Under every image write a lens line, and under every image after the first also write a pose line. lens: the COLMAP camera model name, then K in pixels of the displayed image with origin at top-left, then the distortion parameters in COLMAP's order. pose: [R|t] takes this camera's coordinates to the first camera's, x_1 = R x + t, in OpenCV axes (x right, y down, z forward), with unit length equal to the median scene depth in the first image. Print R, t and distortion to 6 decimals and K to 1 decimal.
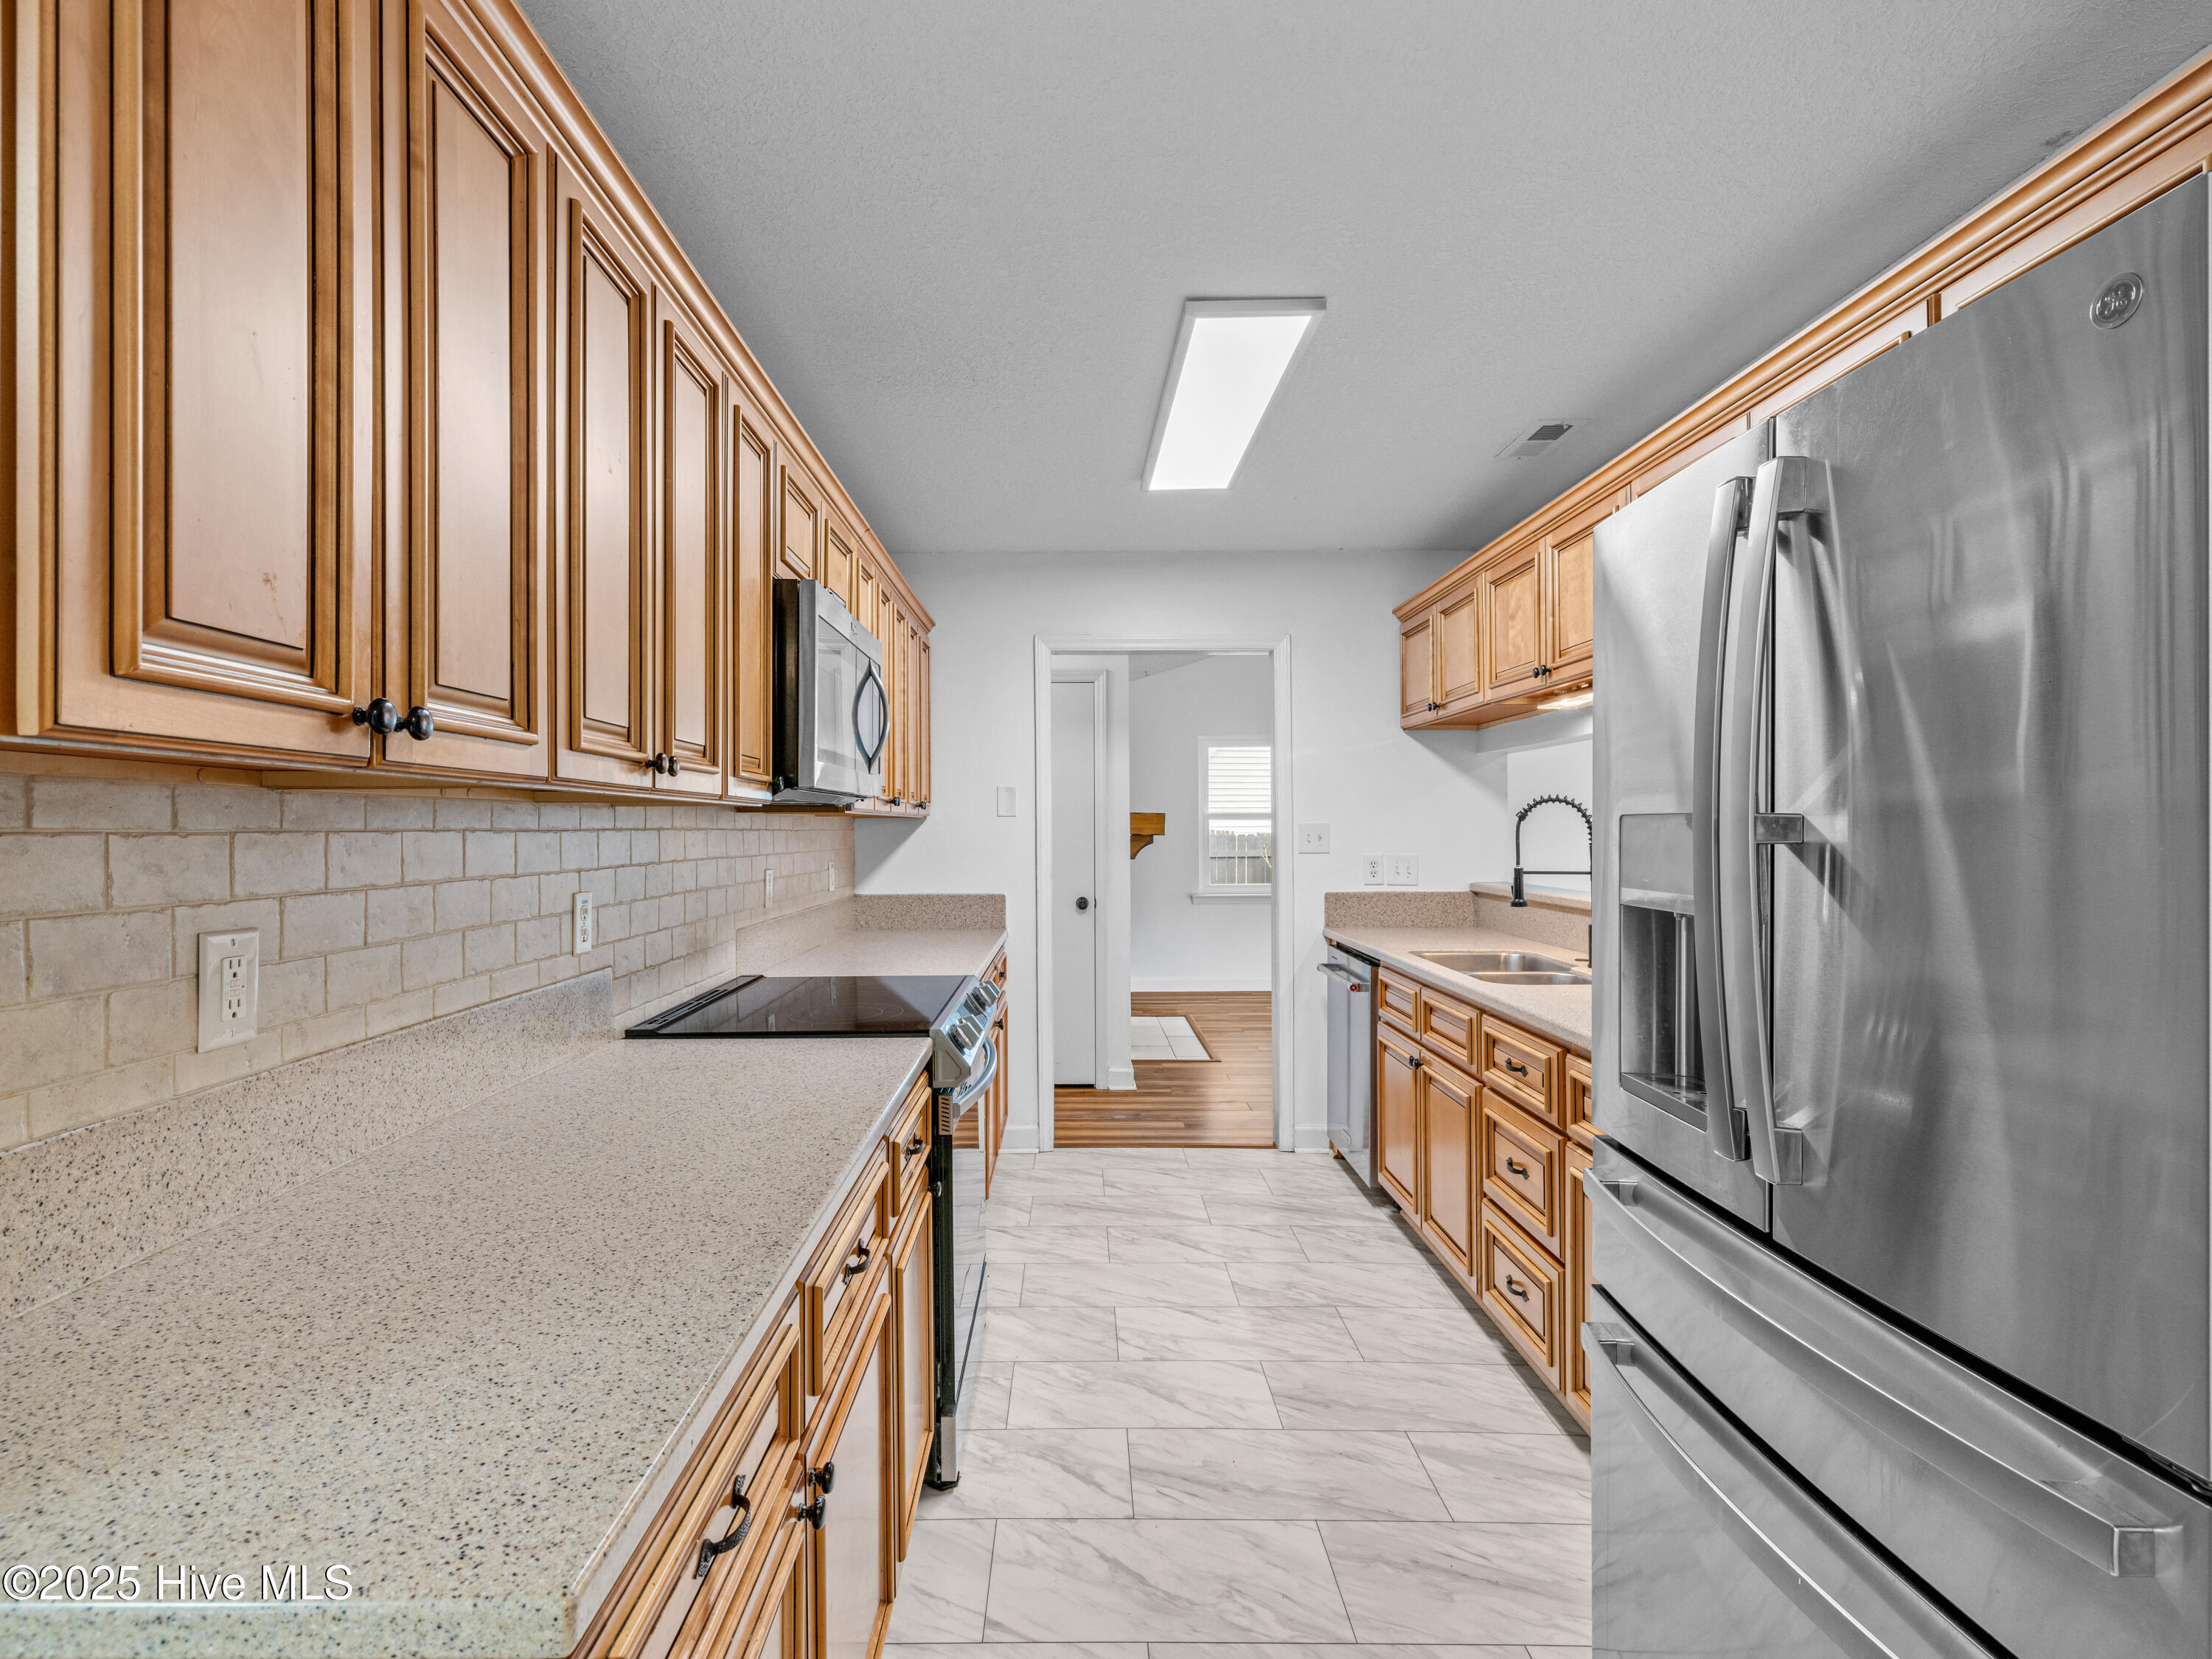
lens RADIAL K [[1053.5, 0, 1103.9], [0, 1053.5, 822.7], [0, 0, 1]] dist [0.000760, -0.000565]
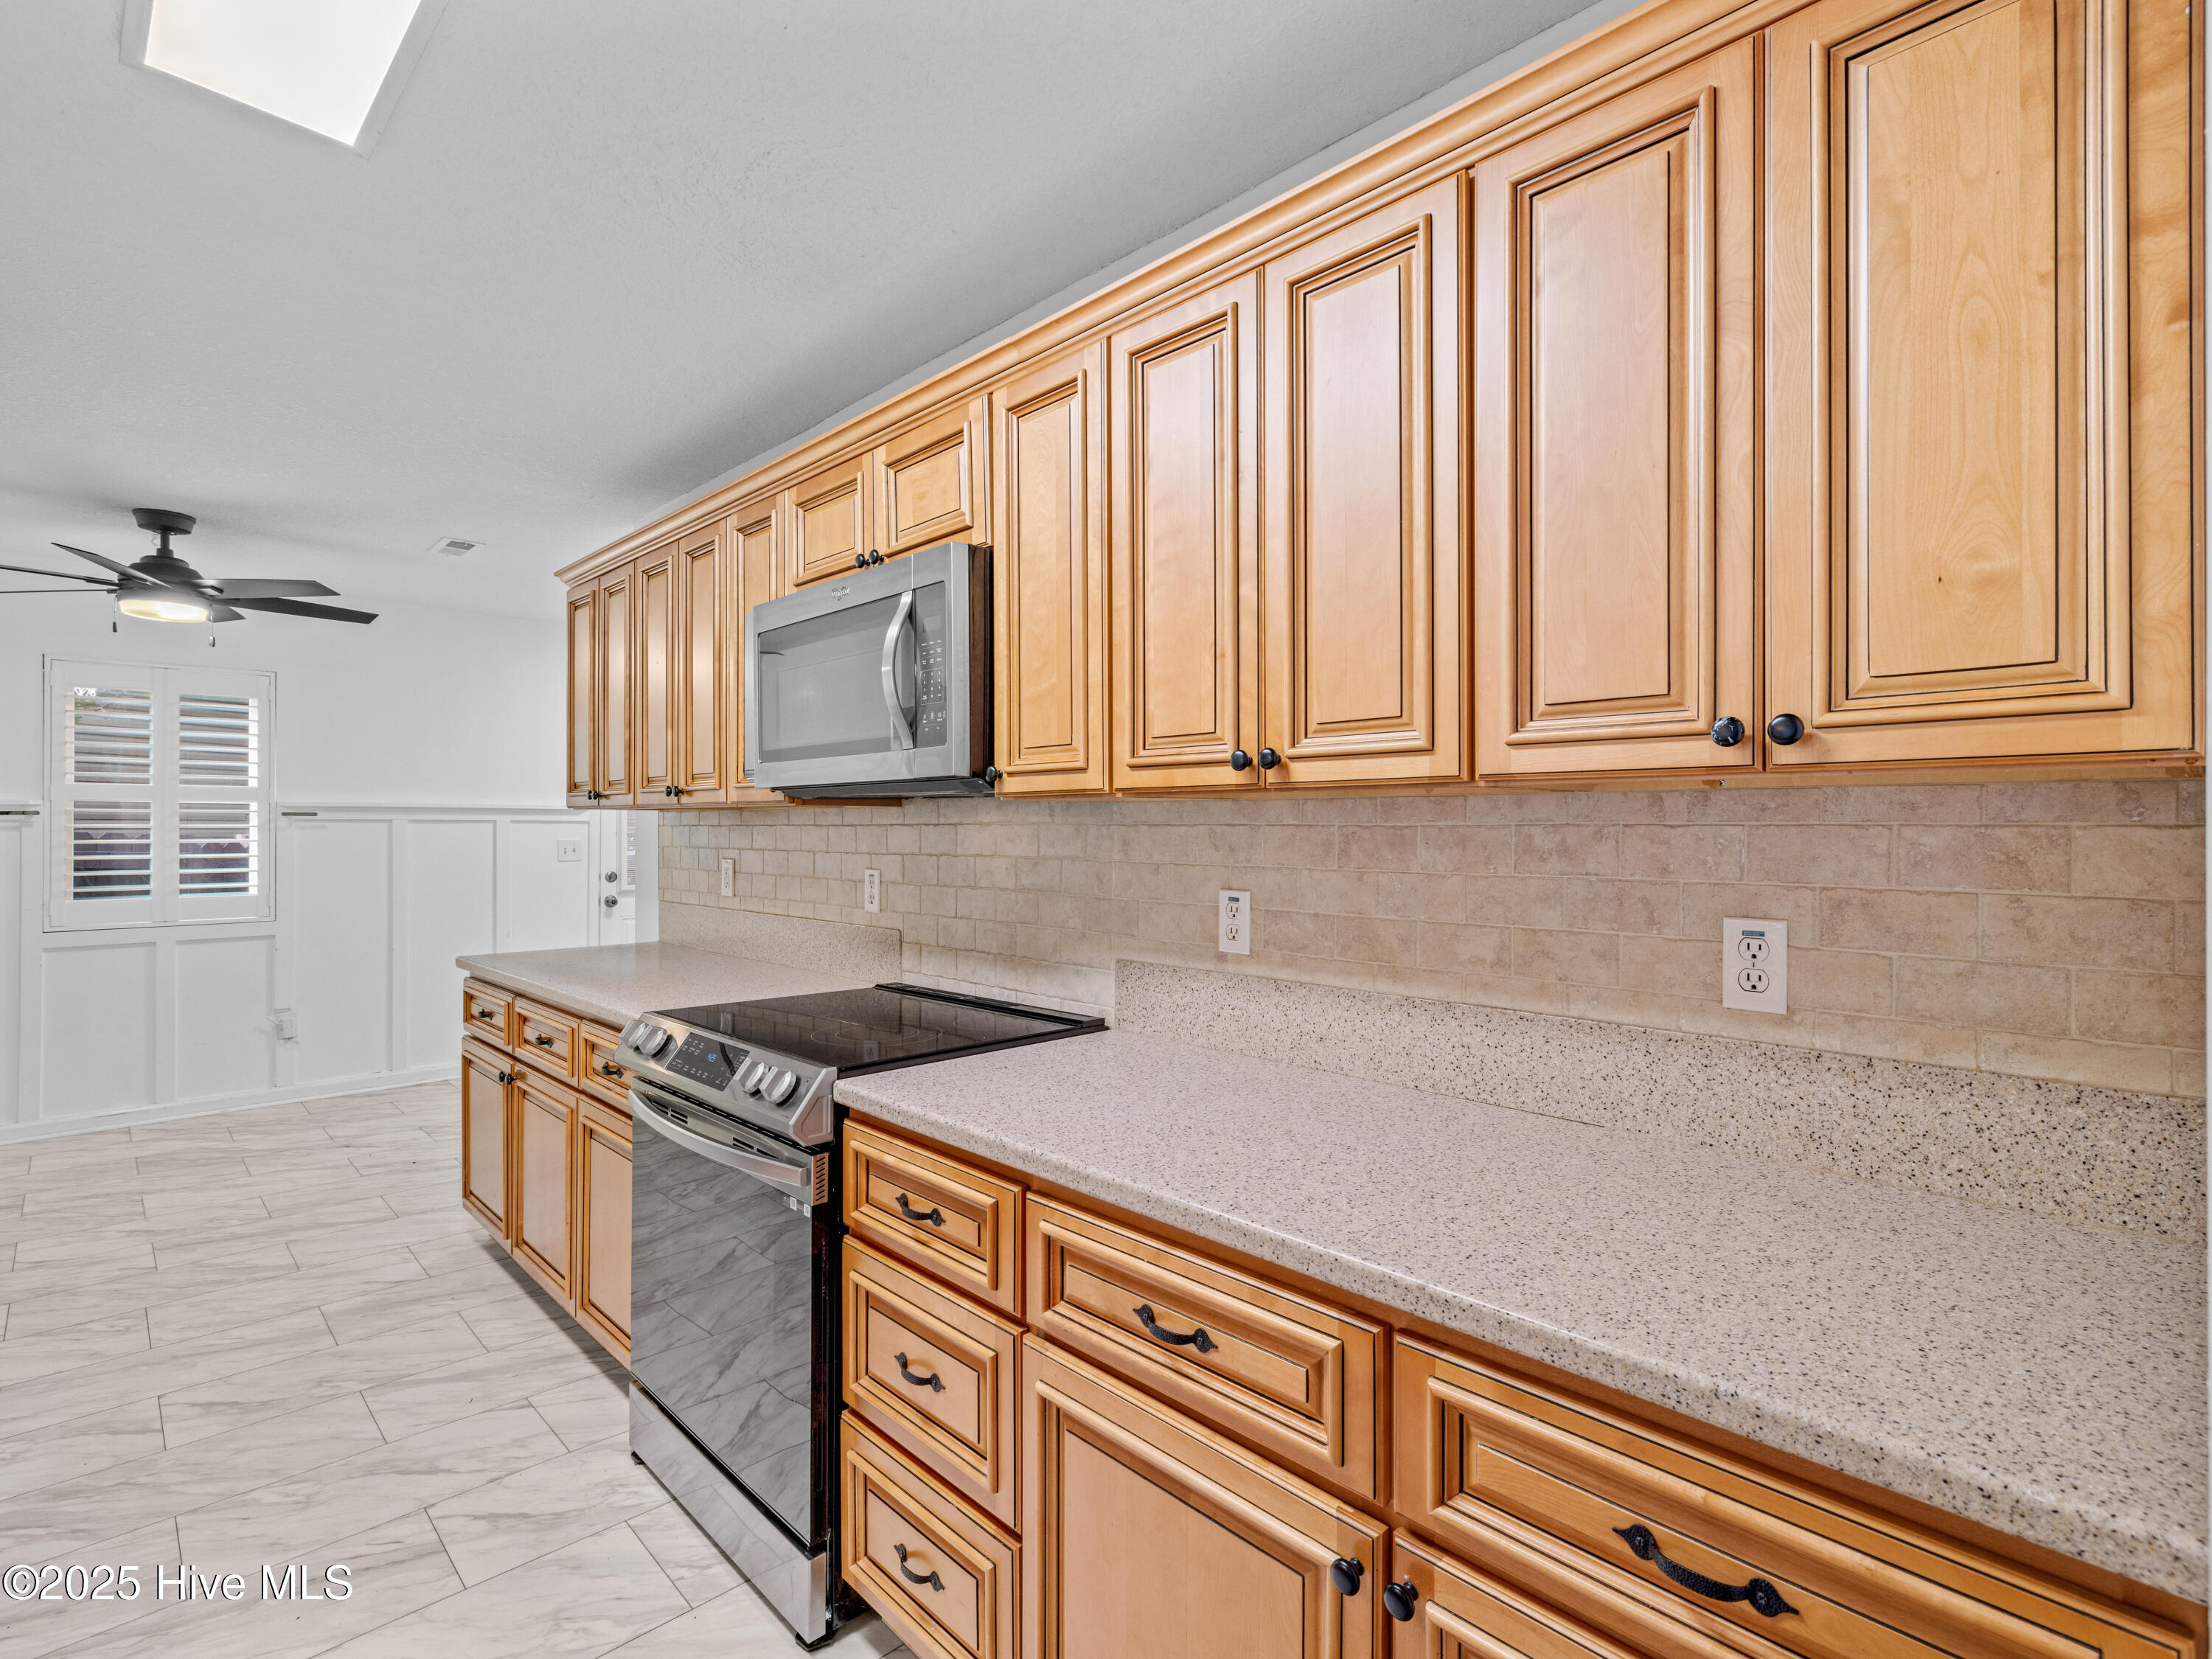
lens RADIAL K [[1053.5, 0, 1103.9], [0, 1053.5, 822.7], [0, 0, 1]] dist [0.000760, -0.000565]
pose [[-0.735389, -0.001492, -0.677644, 0.222994], [0.001380, 0.999992, -0.003700, 0.008582], [0.677644, -0.003656, -0.735381, 2.074464]]
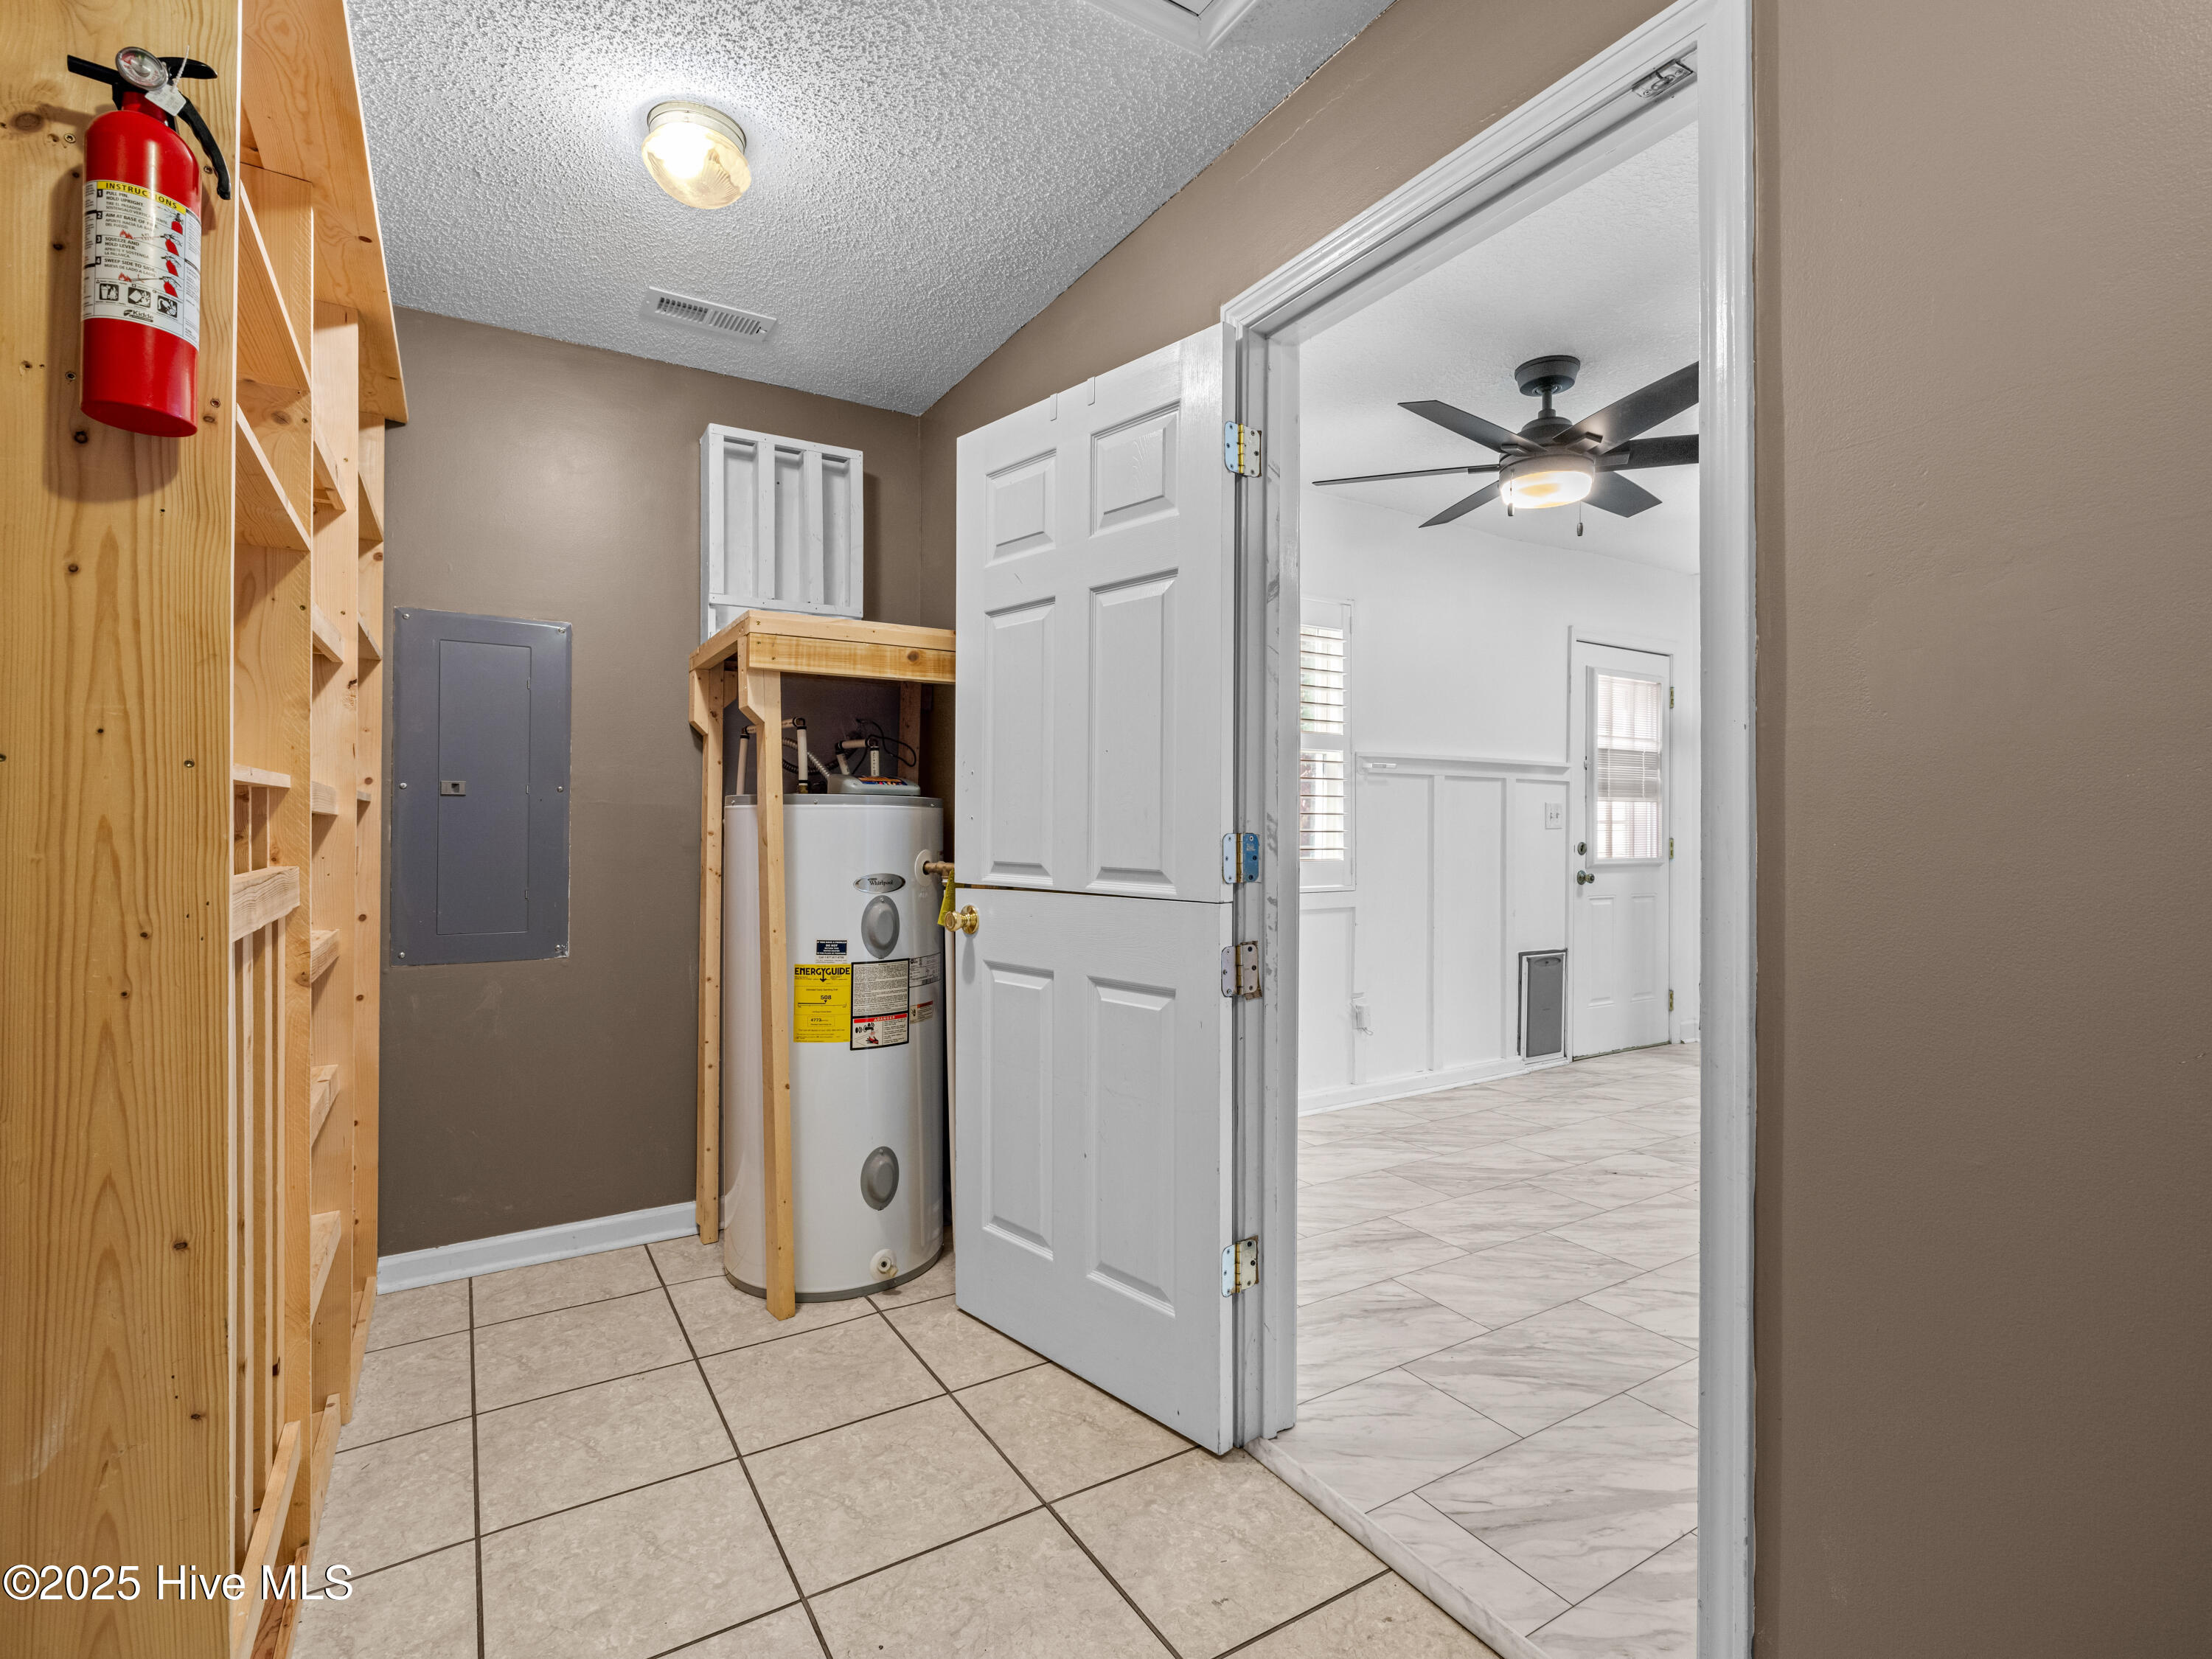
lens RADIAL K [[1053.5, 0, 1103.9], [0, 1053.5, 822.7], [0, 0, 1]] dist [0.000760, -0.000565]
pose [[-0.861876, -0.004566, -0.507098, 1.433940], [-0.004859, 0.999988, -0.000745, 0.091967], [0.507095, 0.001822, -0.861888, 0.556717]]
